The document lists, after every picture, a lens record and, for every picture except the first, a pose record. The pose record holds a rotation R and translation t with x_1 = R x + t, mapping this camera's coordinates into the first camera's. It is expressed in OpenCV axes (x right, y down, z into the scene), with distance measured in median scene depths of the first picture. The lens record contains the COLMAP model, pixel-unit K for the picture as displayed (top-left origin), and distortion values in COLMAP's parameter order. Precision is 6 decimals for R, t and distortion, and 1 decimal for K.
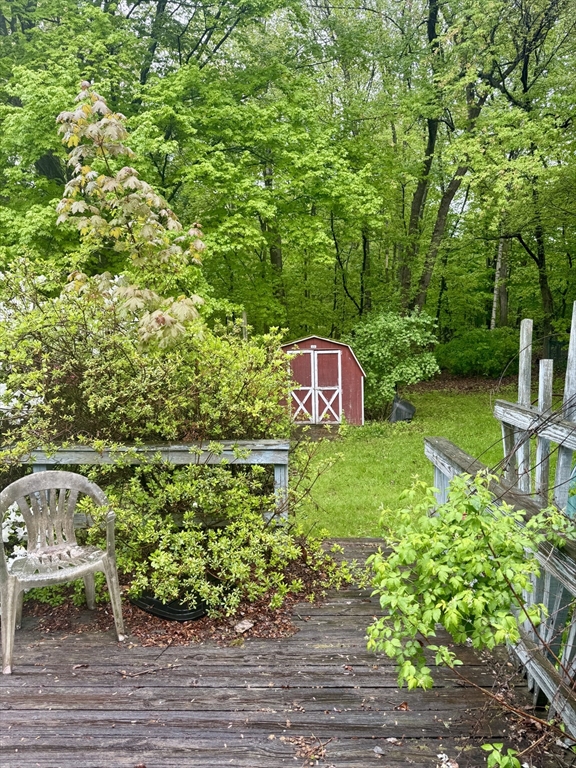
lens RADIAL K [[538.3, 0, 285.2], [0, 538.3, 388.7], [0, 0, 1]] dist [0.126565, -0.185048]
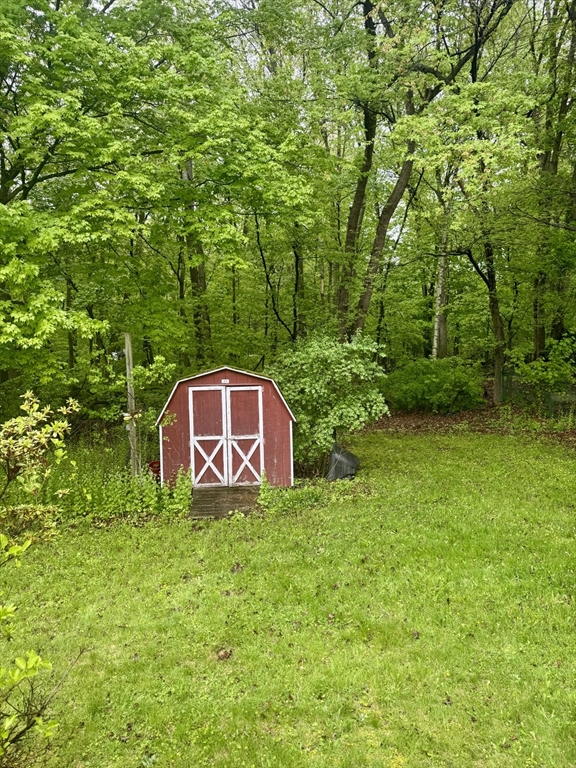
lens RADIAL K [[538.3, 0, 285.2], [0, 538.3, 388.7], [0, 0, 1]] dist [0.126565, -0.185048]
pose [[0.993734, -0.003579, 0.111717, 0.050844], [0.009417, 0.998614, -0.051777, -0.028181], [-0.111377, 0.052504, 0.992390, 0.248824]]
